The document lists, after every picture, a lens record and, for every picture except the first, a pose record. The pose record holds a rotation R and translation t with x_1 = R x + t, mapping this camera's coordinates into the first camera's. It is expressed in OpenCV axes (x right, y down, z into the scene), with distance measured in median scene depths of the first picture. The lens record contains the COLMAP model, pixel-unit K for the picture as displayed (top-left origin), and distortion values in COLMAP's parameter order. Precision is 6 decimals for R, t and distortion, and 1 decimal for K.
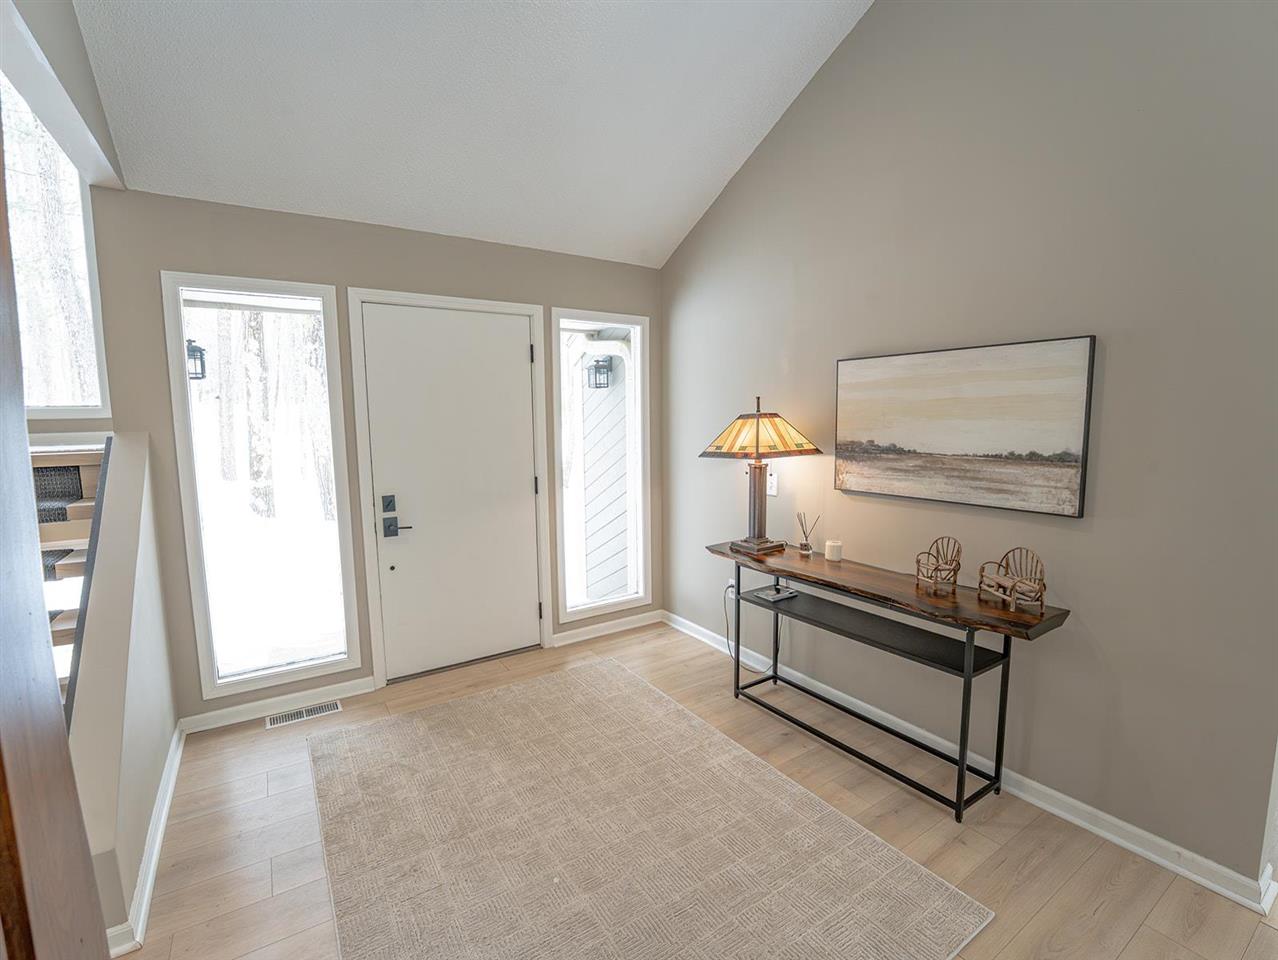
lens RADIAL K [[585.9, 0, 642.6], [0, 585.9, 474.9], [0, 0, 1]] dist [-0.021587, -0.000008]
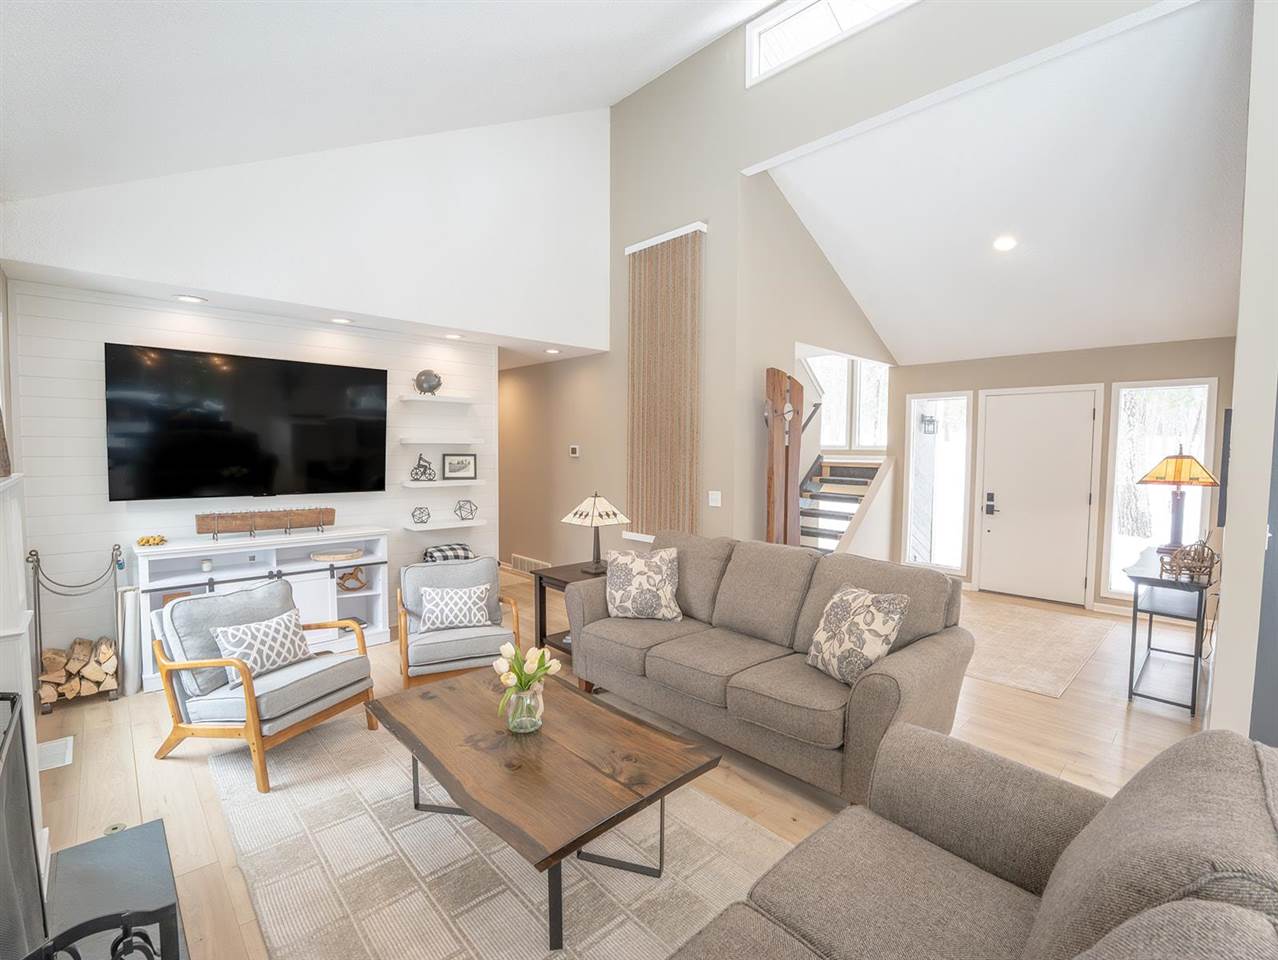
lens RADIAL K [[585.9, 0, 639.8], [0, 585.9, 478.1], [0, 0, 1]] dist [-0.021587, -0.000008]
pose [[0.174795, 0.061884, -0.982658, 1.253105], [-0.115566, 0.992414, 0.041942, 0.040167], [0.977799, 0.106230, 0.180621, -0.494065]]
